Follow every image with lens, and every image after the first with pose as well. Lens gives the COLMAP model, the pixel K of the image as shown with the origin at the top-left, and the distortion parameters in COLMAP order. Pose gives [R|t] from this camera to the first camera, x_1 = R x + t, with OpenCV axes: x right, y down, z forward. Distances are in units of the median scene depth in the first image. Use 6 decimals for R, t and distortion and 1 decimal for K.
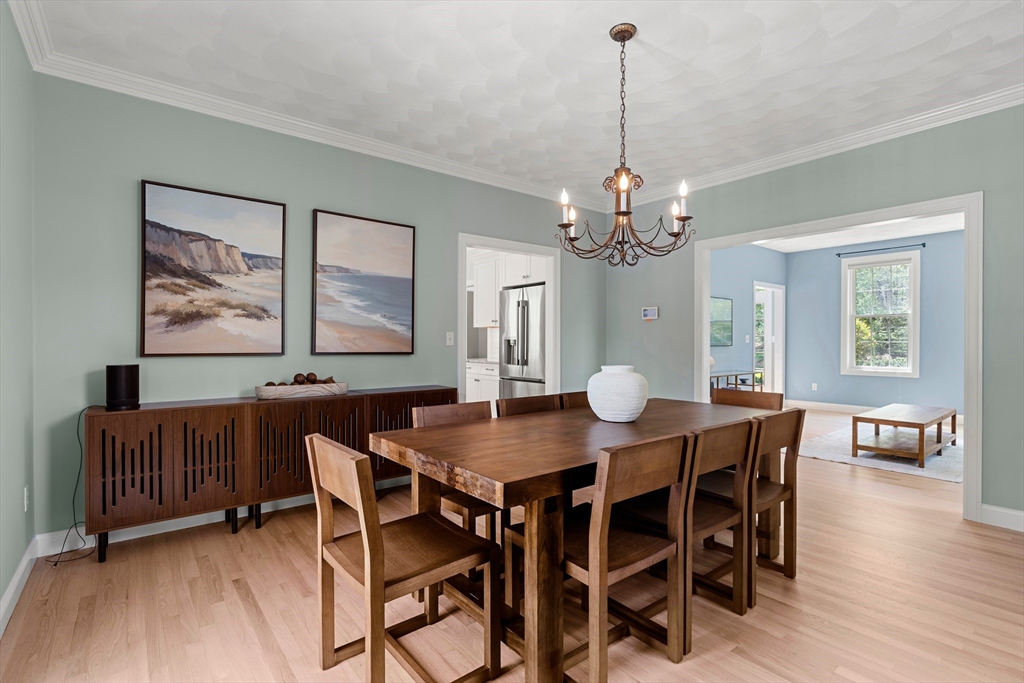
lens RADIAL K [[475.2, 0, 509.8], [0, 475.2, 344.2], [0, 0, 1]] dist [-0.001090, 0.000391]
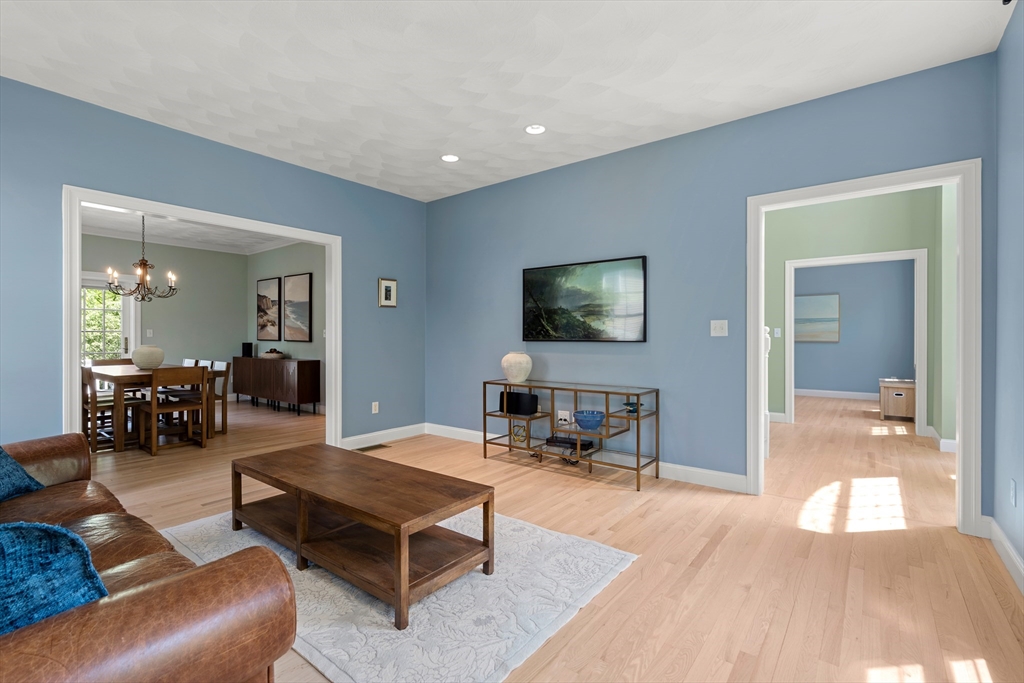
lens RADIAL K [[464.6, 0, 506.0], [0, 464.6, 338.6], [0, 0, 1]] dist [0.000960, 0.000301]
pose [[0.231272, 0.010864, -0.972829, 1.732914], [0.000243, 0.999937, 0.011224, -0.012055], [0.972889, -0.002833, 0.231254, 1.322701]]
